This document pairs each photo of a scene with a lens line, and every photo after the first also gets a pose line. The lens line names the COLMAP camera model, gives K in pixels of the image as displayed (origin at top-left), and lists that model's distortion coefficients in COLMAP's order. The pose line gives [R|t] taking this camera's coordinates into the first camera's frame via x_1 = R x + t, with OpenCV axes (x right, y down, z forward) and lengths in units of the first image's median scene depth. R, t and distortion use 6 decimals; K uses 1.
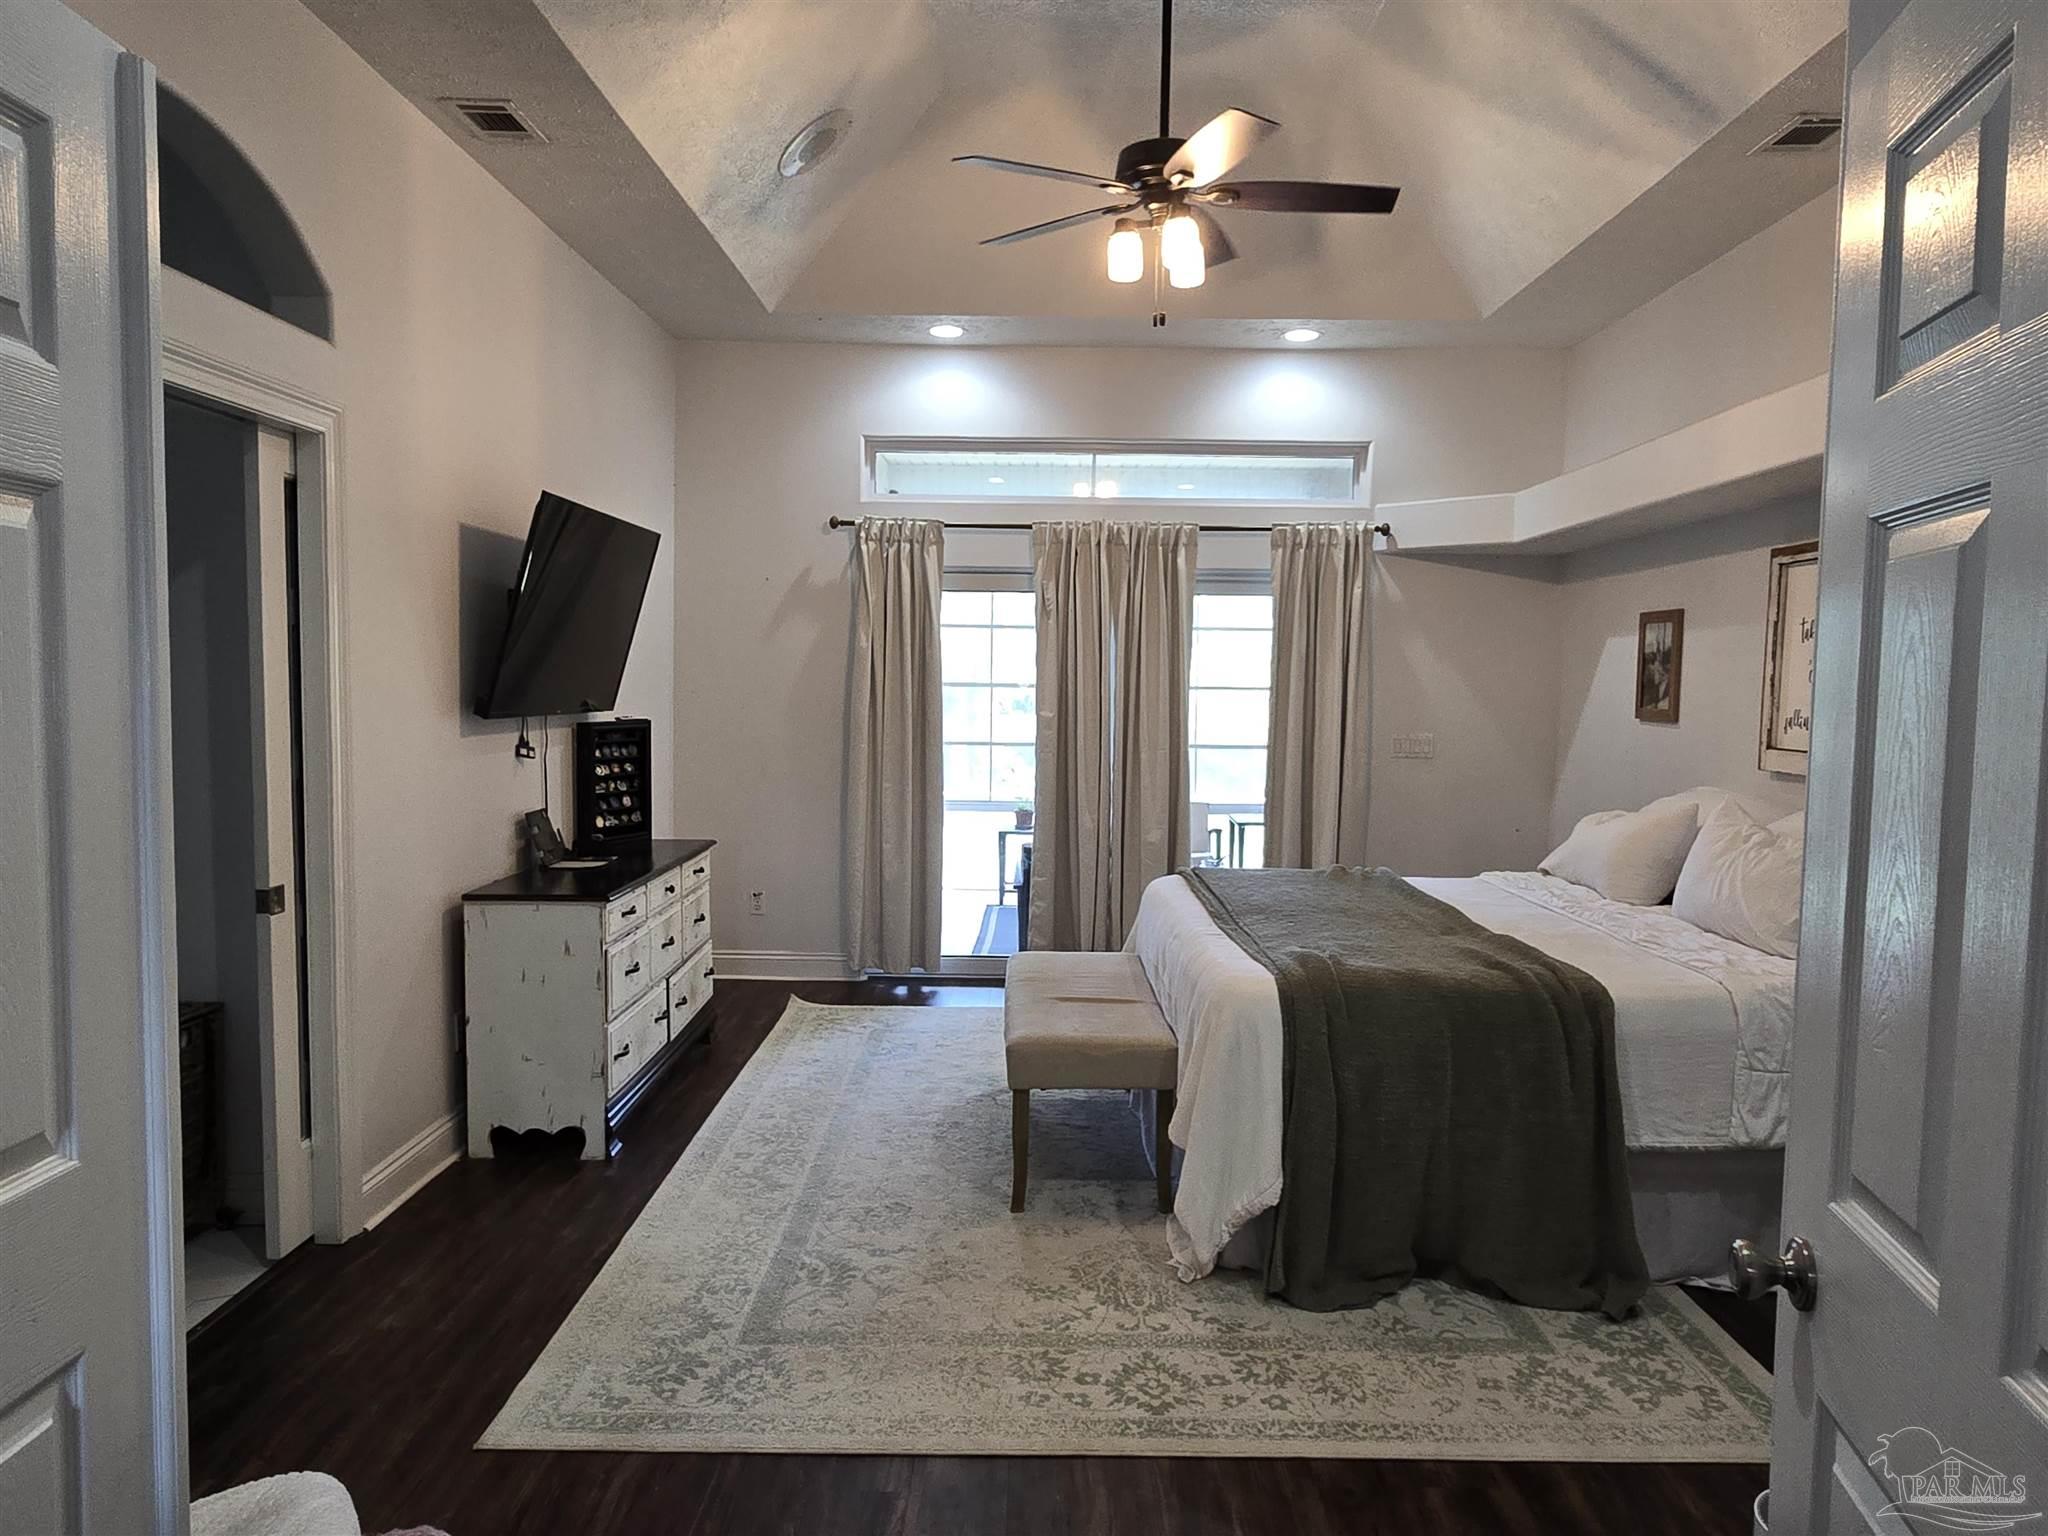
lens RADIAL K [[1394.1, 0, 1026.6], [0, 1394.1, 767.4], [0, 0, 1]] dist [-0.009329, 0.005843]
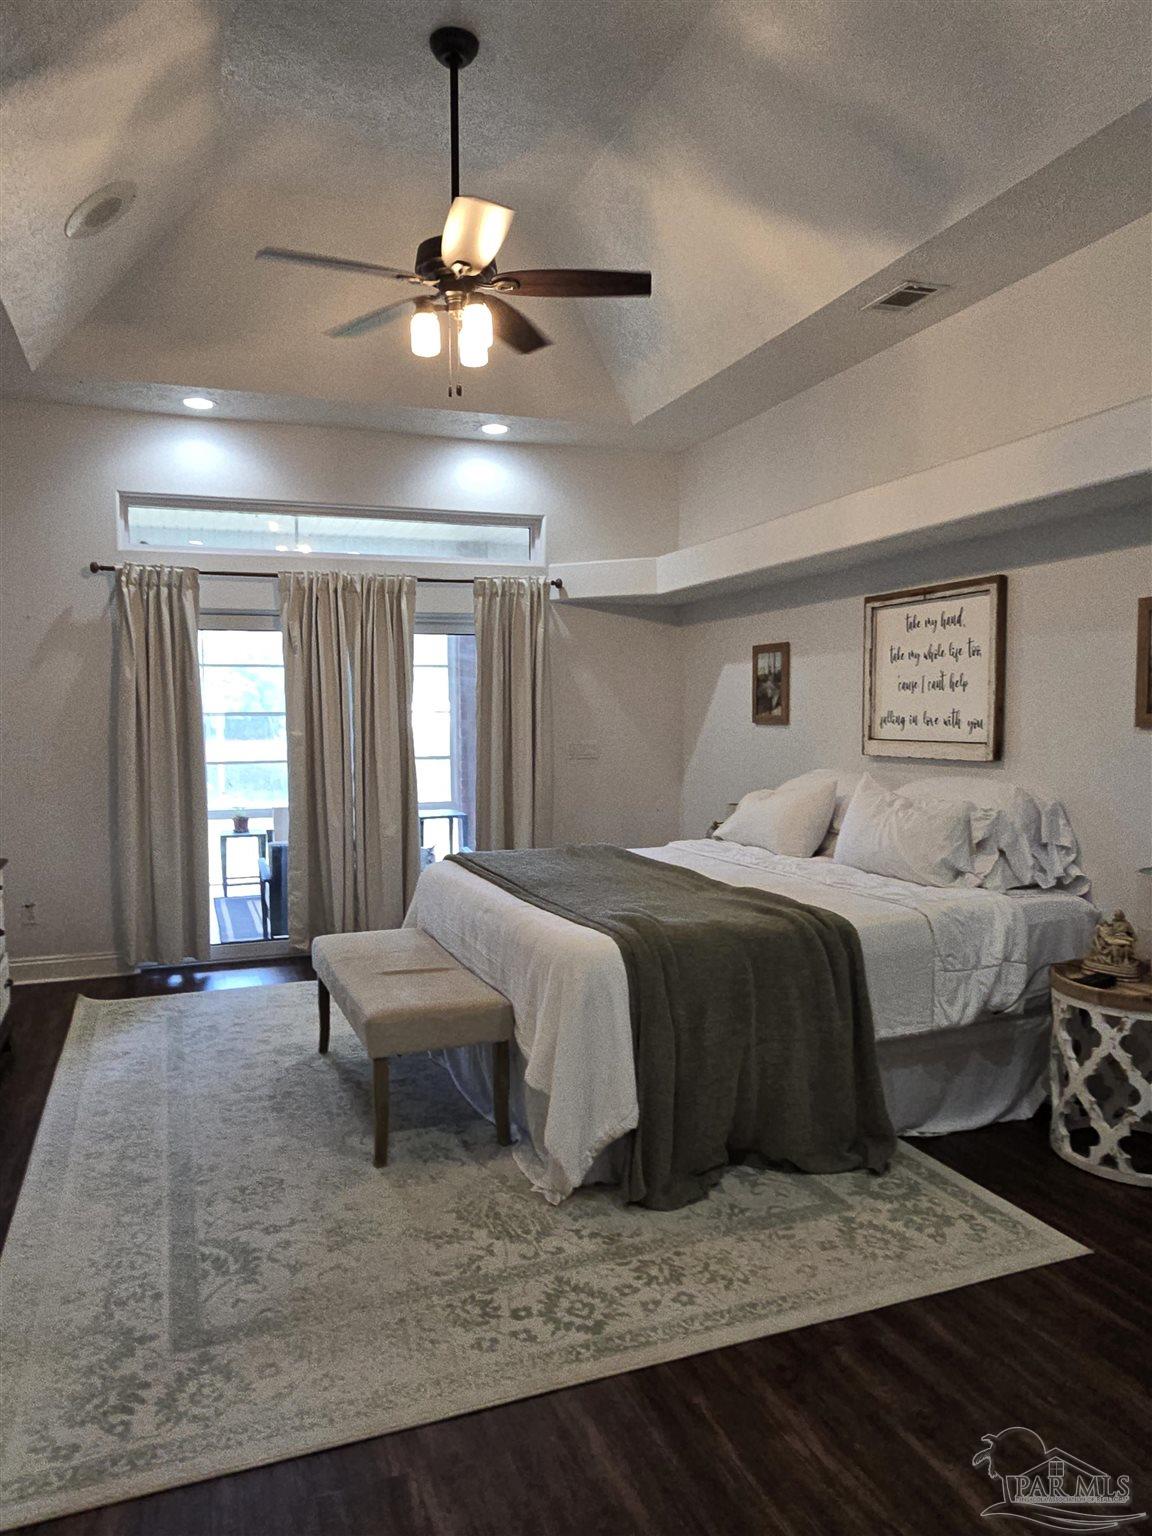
lens RADIAL K [[1045.6, 0, 573.3], [0, 1045.6, 772.1], [0, 0, 1]] dist [-0.009329, 0.005843]
pose [[0.933754, -0.042556, 0.355376, -0.141118], [0.043881, 0.999027, 0.004333, 0.002001], [-0.355215, 0.011548, 0.934713, 0.141131]]
